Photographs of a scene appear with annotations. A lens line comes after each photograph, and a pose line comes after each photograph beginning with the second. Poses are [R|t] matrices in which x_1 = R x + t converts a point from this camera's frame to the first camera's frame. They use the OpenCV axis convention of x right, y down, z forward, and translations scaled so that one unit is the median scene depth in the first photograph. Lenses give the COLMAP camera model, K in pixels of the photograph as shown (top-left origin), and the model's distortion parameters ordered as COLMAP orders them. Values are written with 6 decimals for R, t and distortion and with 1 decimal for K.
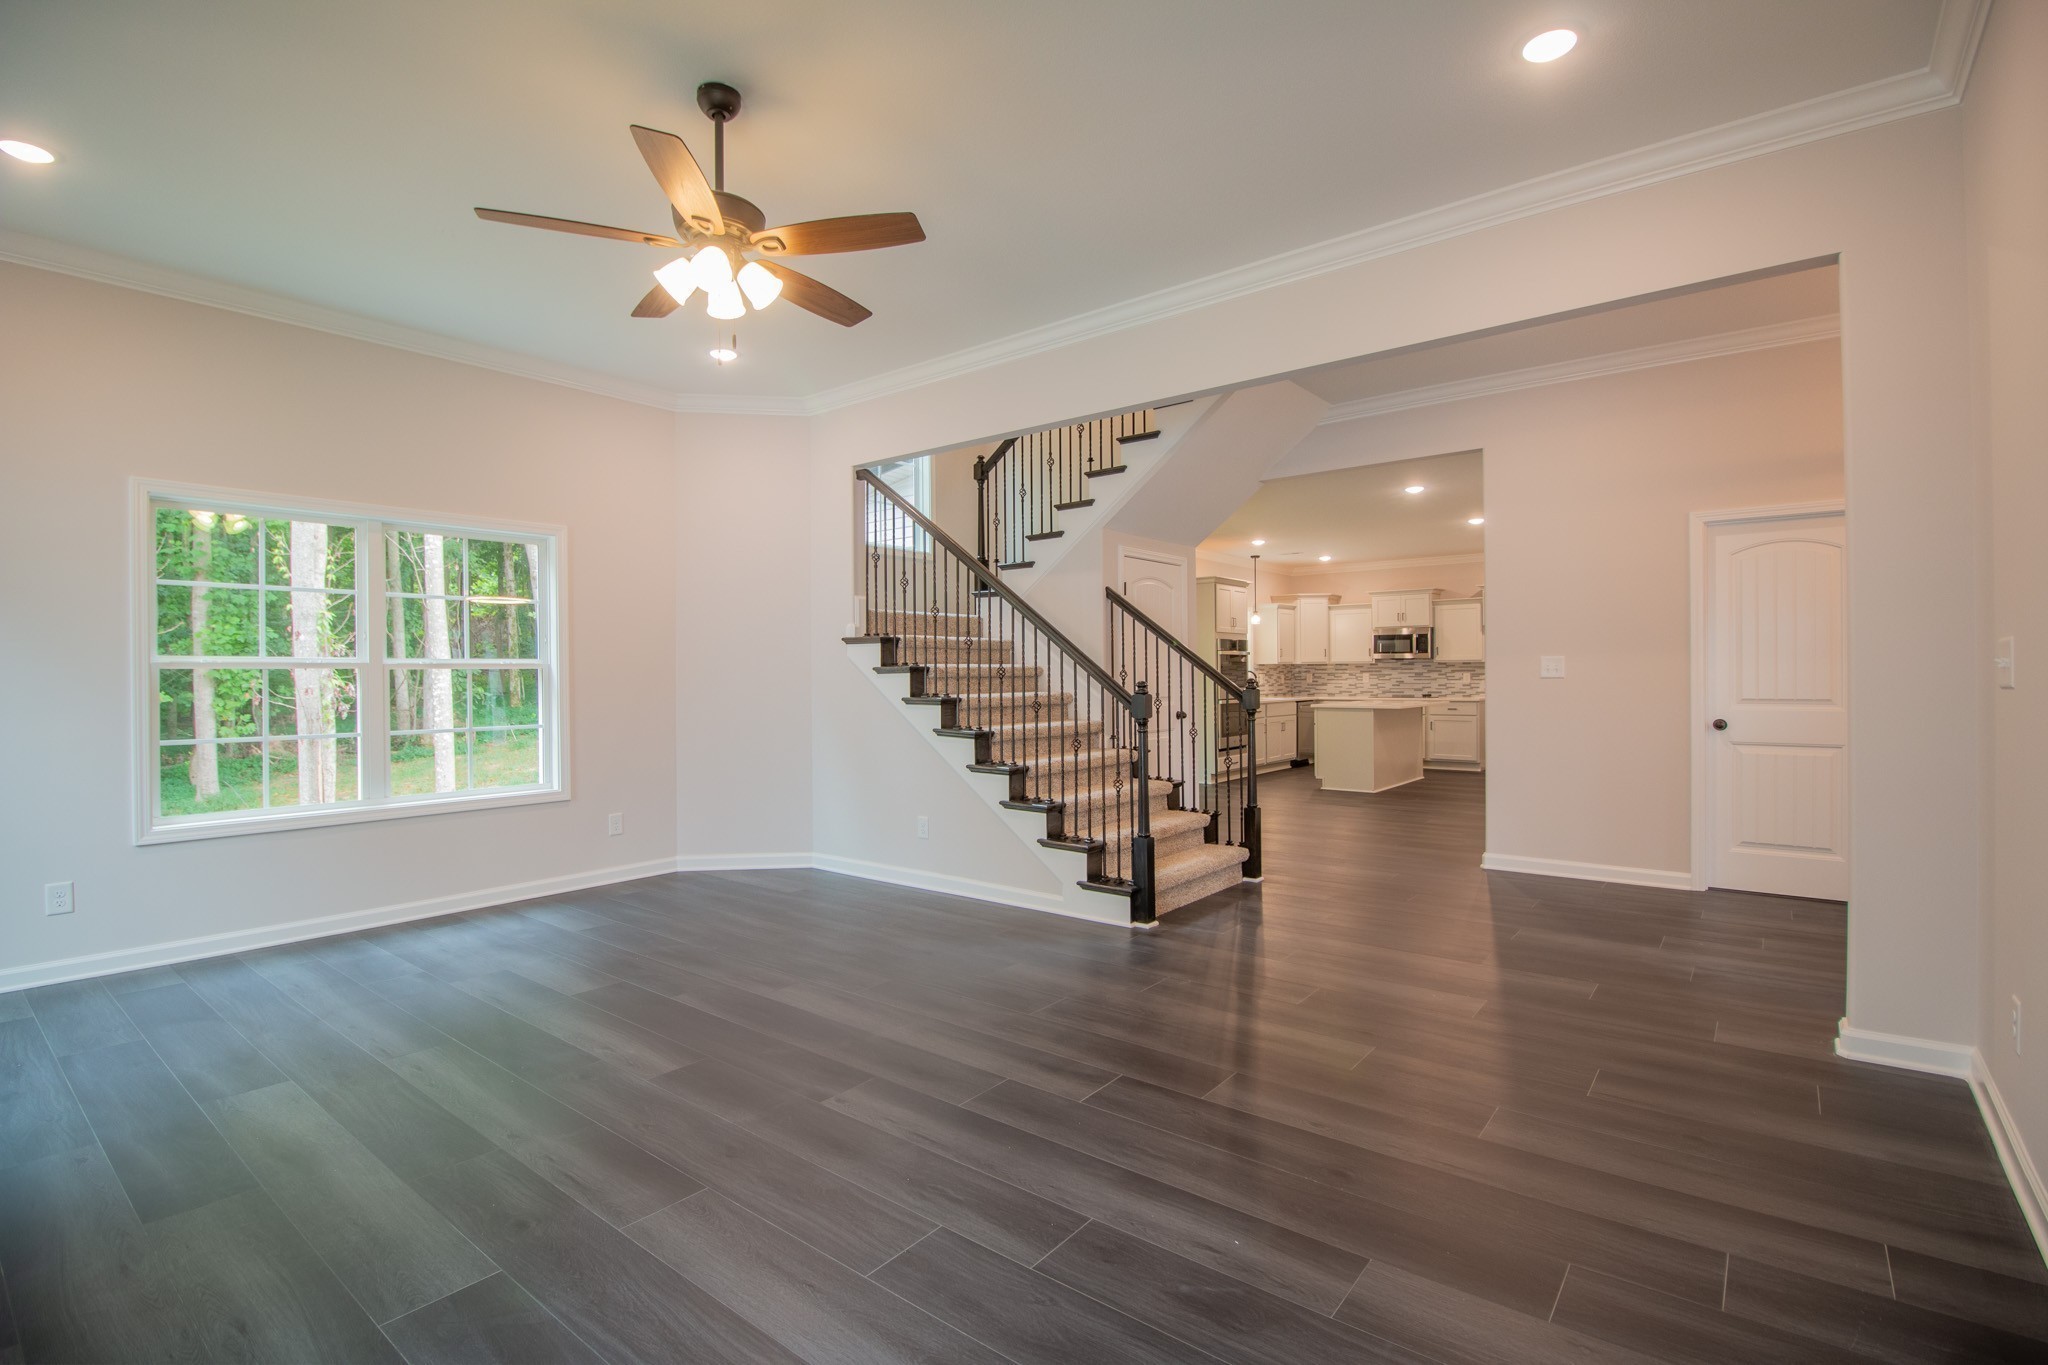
lens RADIAL K [[956.1, 0, 1017.0], [0, 956.1, 675.4], [0, 0, 1]] dist [-0.008423, -0.006113]
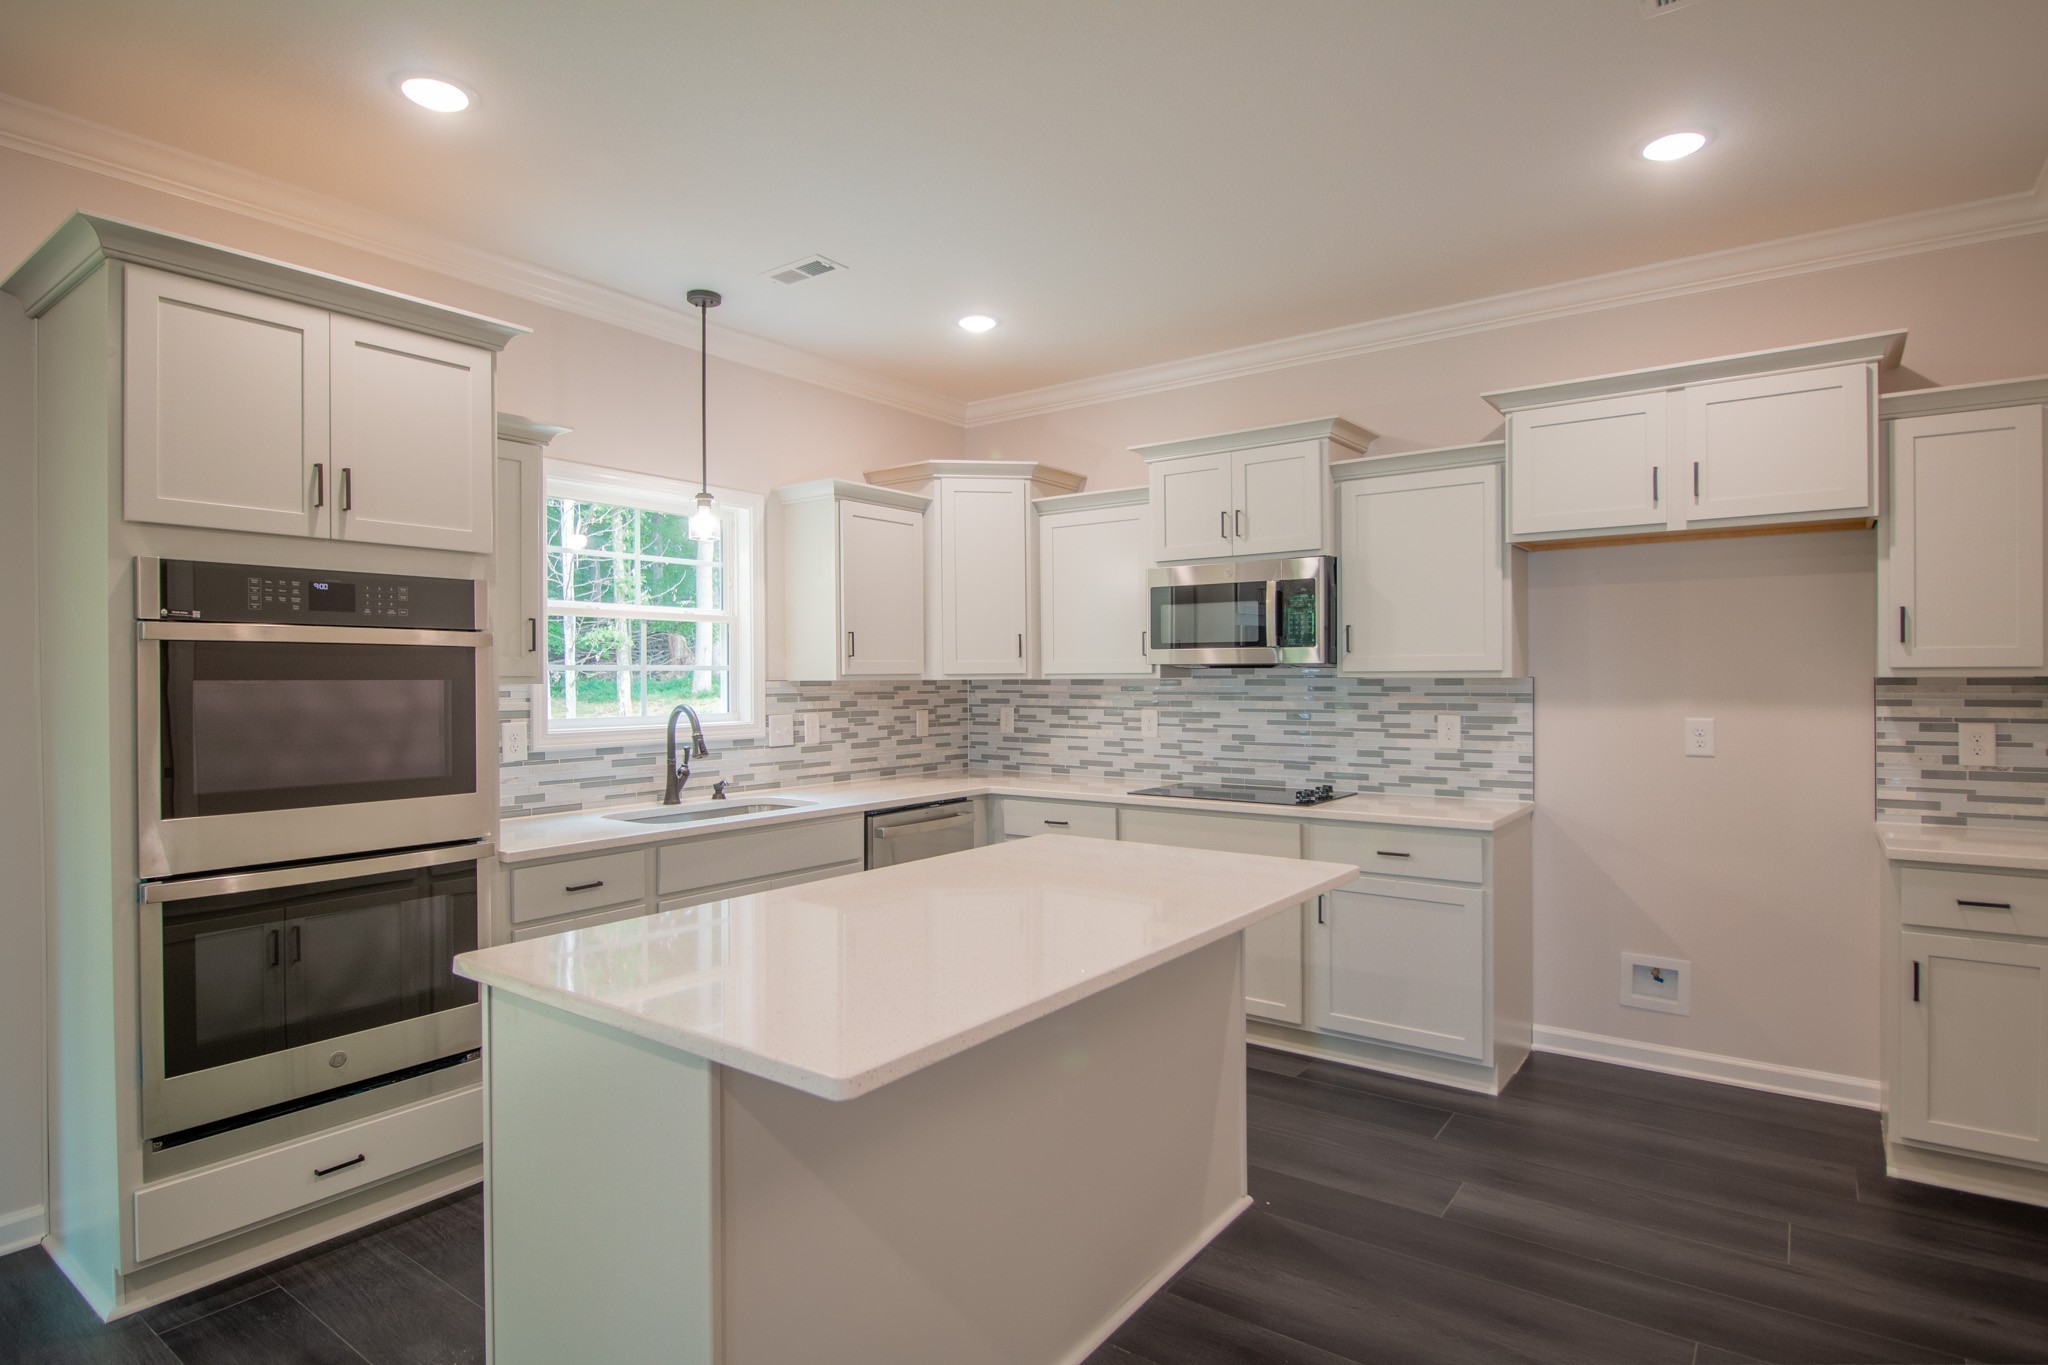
lens RADIAL K [[1061.1, 0, 1029.3], [0, 1061.1, 677.9], [0, 0, 1]] dist [-0.004260, -0.005833]
pose [[0.999156, 0.004897, 0.040772, 0.322066], [-0.004871, 0.999988, -0.000724, -0.012884], [-0.040775, 0.000525, 0.999168, 0.664696]]
